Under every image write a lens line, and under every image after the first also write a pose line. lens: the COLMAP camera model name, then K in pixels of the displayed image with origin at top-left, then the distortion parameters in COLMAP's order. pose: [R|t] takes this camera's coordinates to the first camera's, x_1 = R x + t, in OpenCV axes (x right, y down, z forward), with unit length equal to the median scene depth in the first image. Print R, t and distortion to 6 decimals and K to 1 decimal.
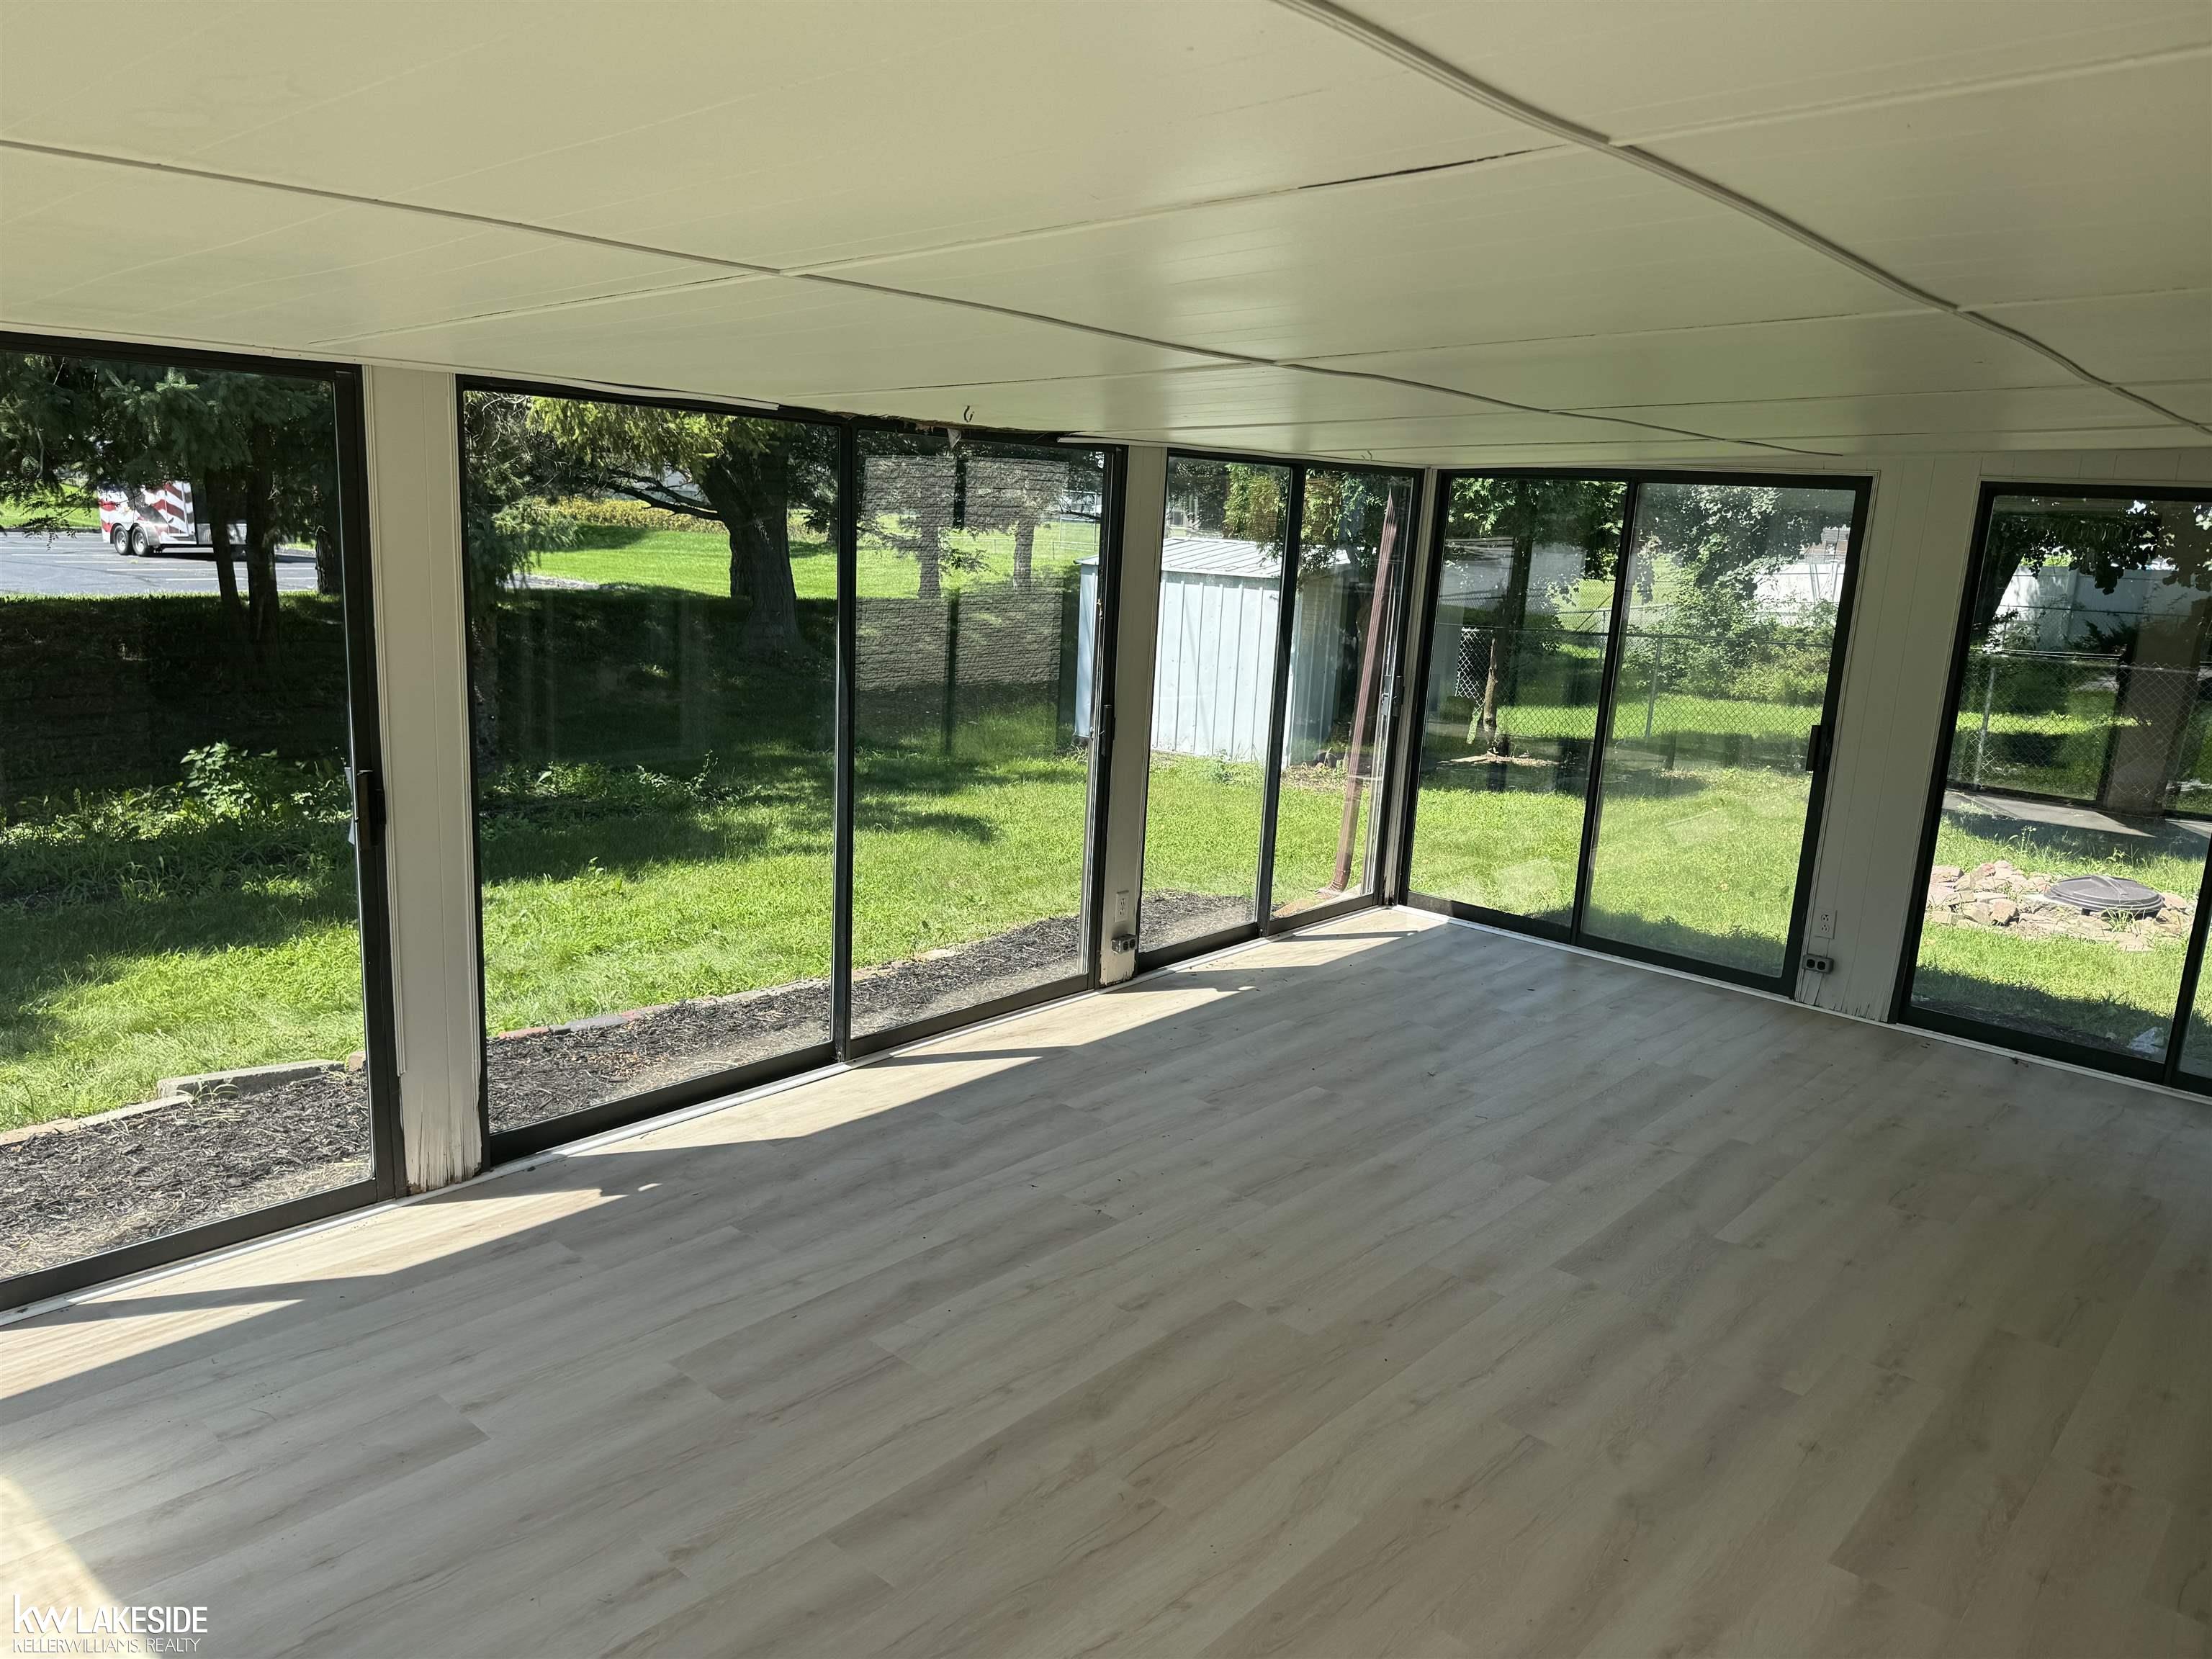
lens RADIAL K [[1544.3, 0, 1113.5], [0, 1544.3, 827.9], [0, 0, 1]] dist [0.092155, -0.115307]
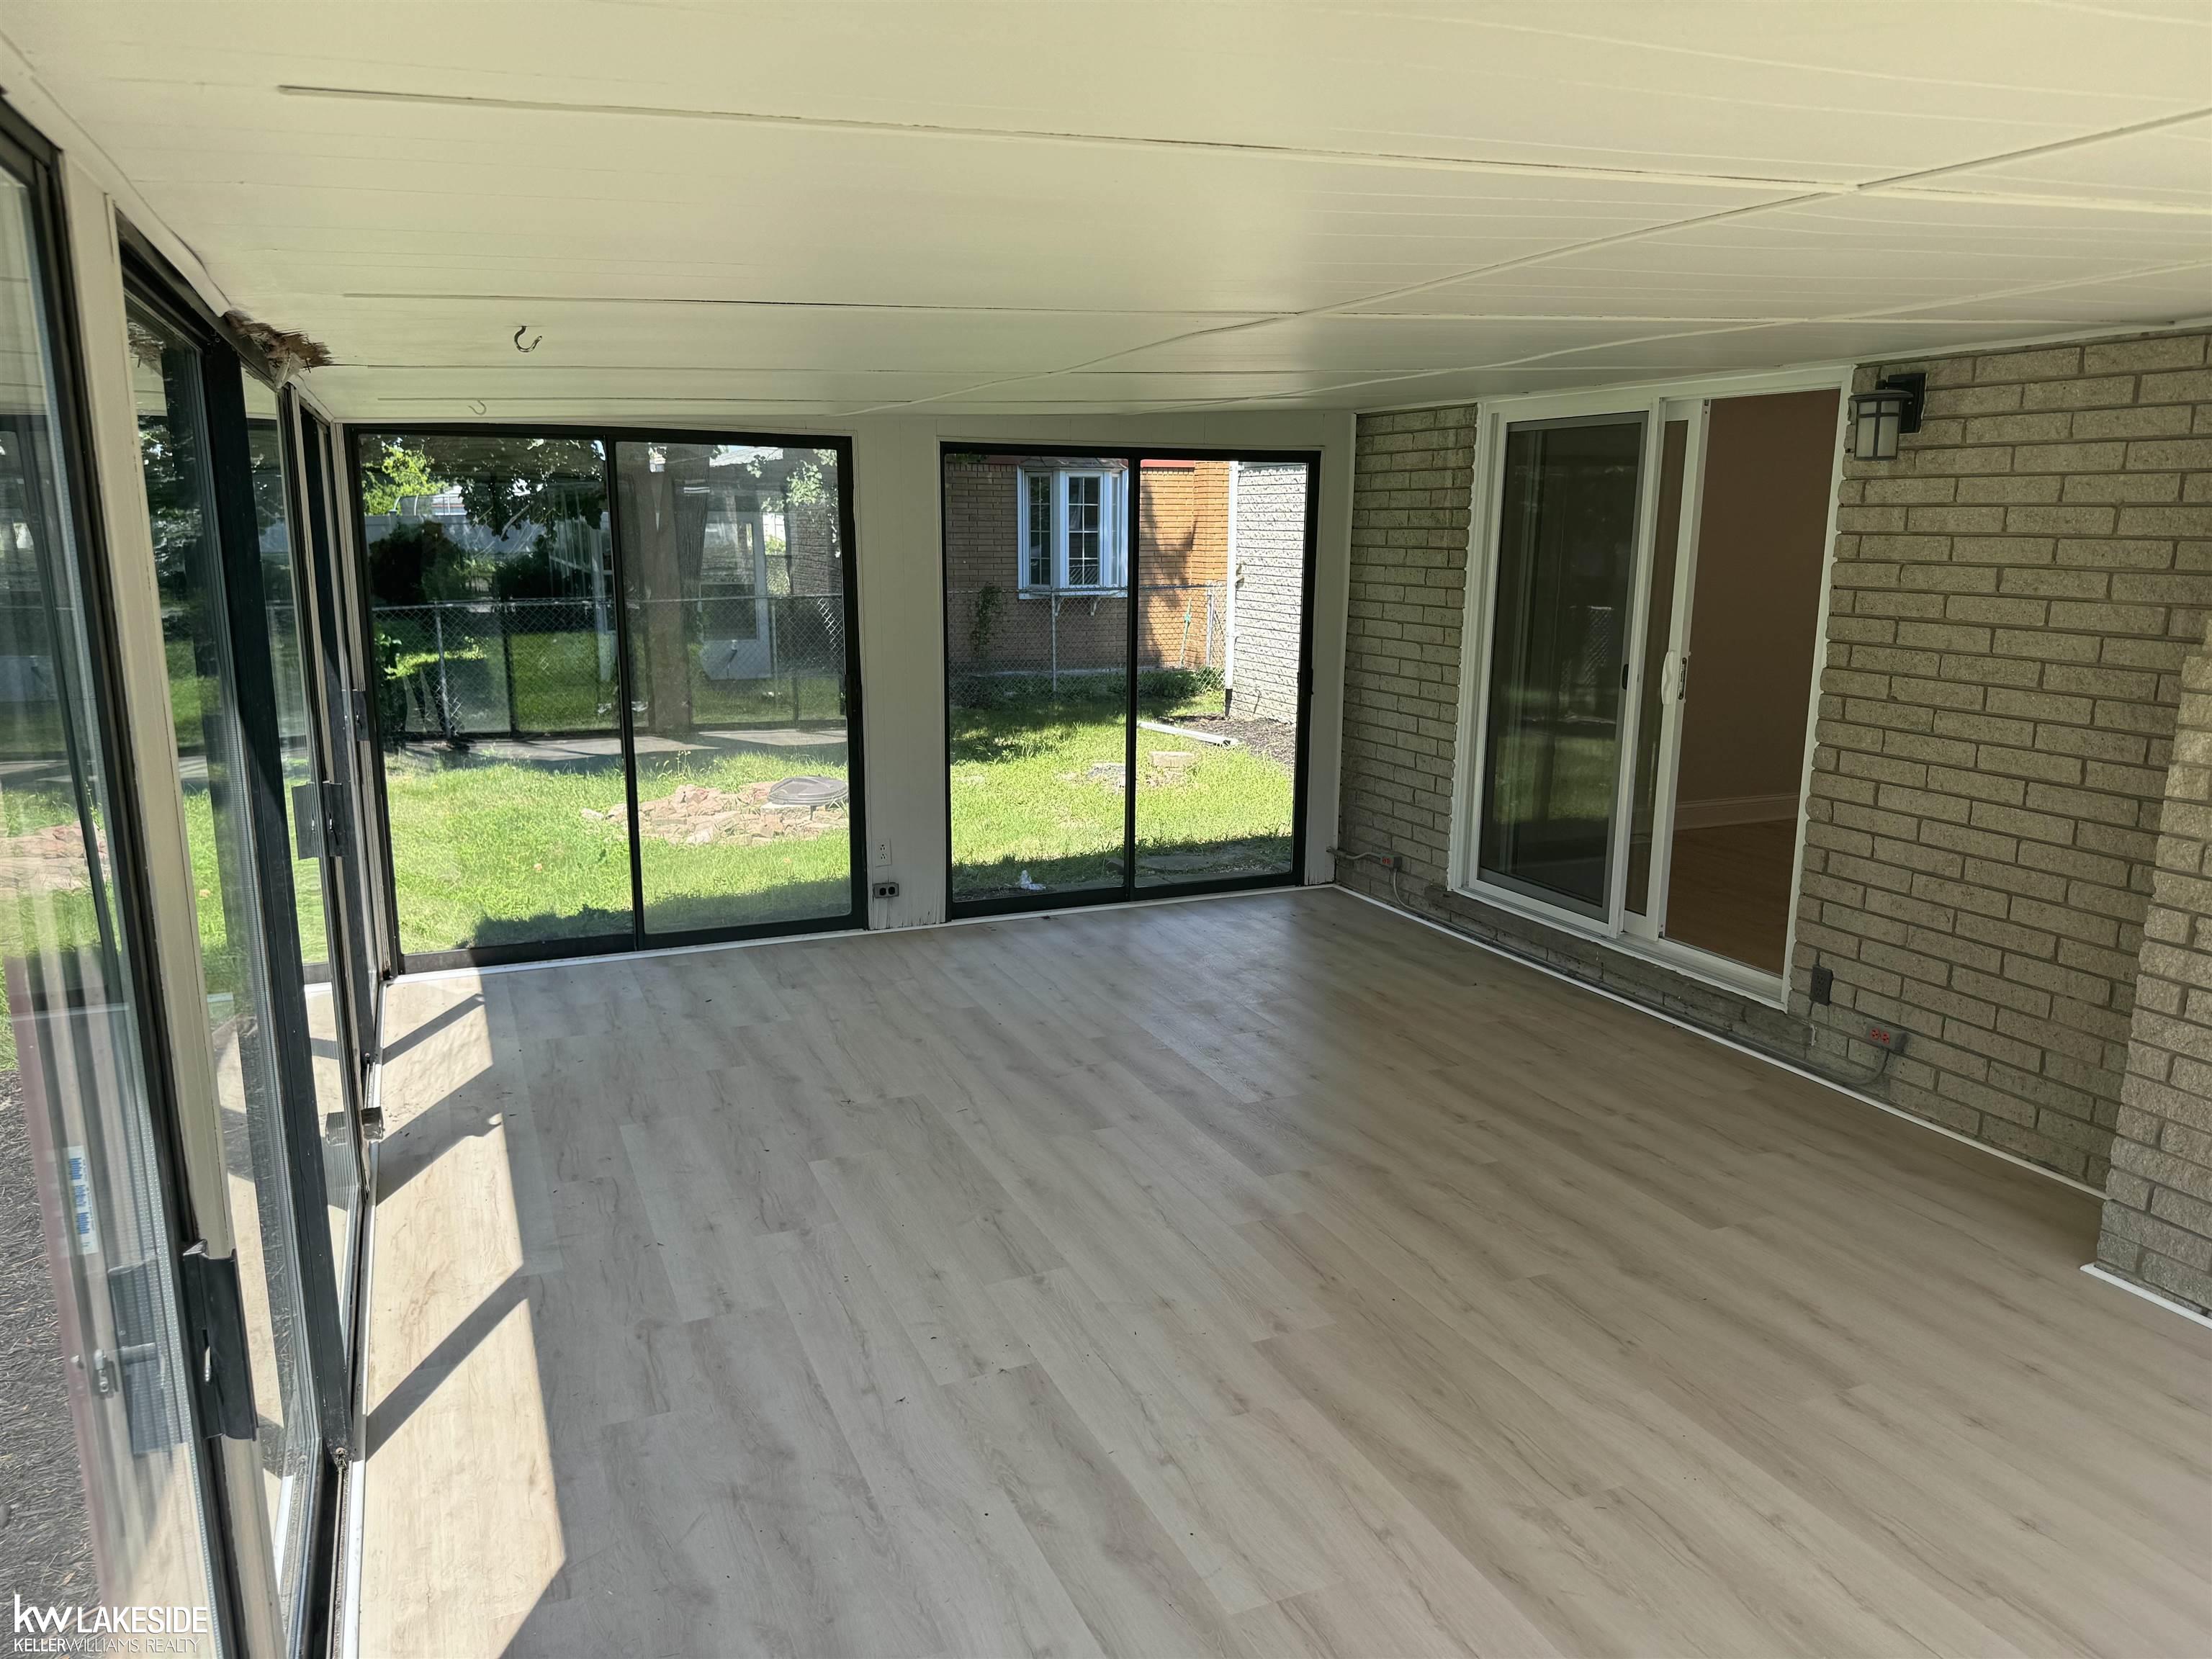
lens RADIAL K [[1544.3, 0, 1110.3], [0, 1544.3, 833.7], [0, 0, 1]] dist [0.092155, -0.115307]
pose [[0.416687, -0.229956, 0.879484, -0.474658], [0.196864, 0.967344, 0.159658, -0.103552], [-0.887478, 0.106612, 0.448350, 0.424906]]
